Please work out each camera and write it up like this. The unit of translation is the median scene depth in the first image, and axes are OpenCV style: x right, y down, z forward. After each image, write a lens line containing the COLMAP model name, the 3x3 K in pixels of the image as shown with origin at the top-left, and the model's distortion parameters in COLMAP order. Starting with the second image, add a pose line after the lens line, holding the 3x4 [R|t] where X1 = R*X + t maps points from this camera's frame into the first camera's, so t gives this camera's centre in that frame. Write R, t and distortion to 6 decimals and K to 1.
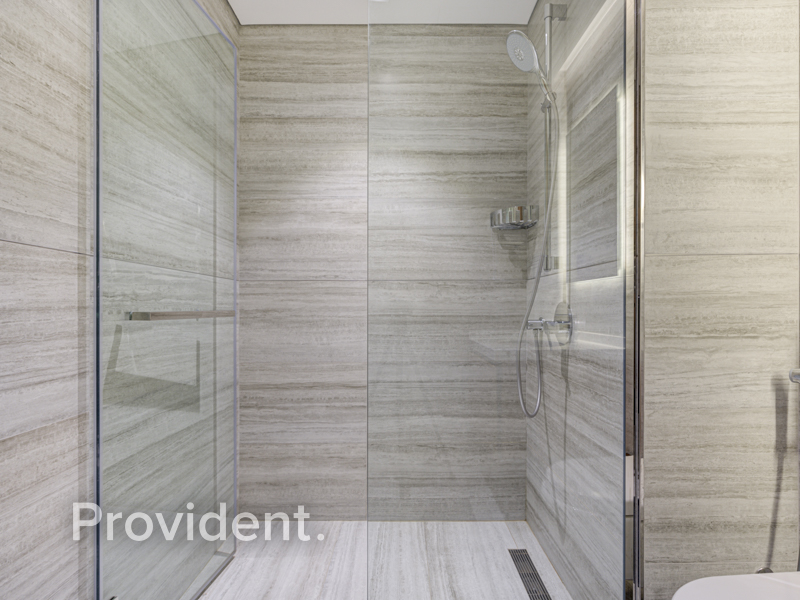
lens RADIAL K [[416.0, 0, 402.7], [0, 416.0, 306.5], [0, 0, 1]] dist [-0.005625, 0.000636]
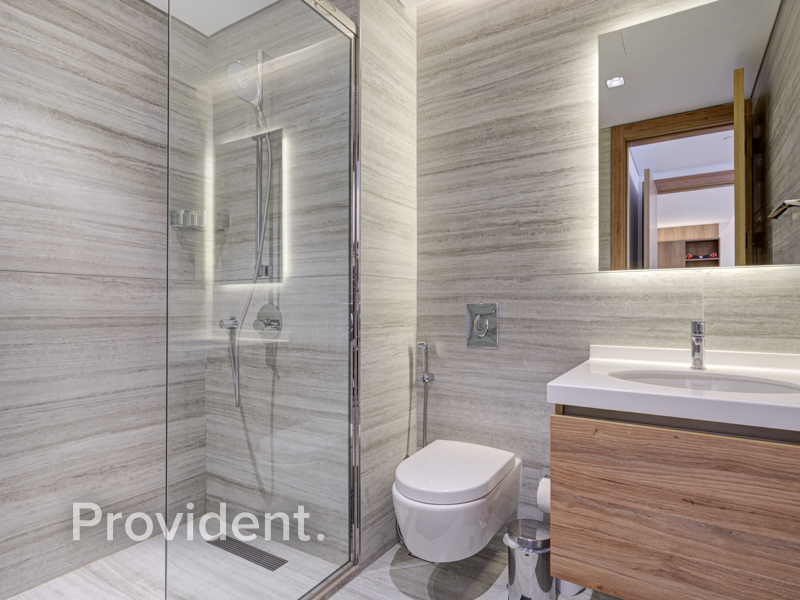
lens RADIAL K [[439.5, 0, 401.8], [0, 439.5, 301.7], [0, 0, 1]] dist [-0.002717, 0.001493]
pose [[0.548502, 0.015571, 0.836004, -0.340750], [-0.004934, 0.999869, -0.015386, 0.000506], [-0.836135, 0.004314, 0.548507, -0.011275]]
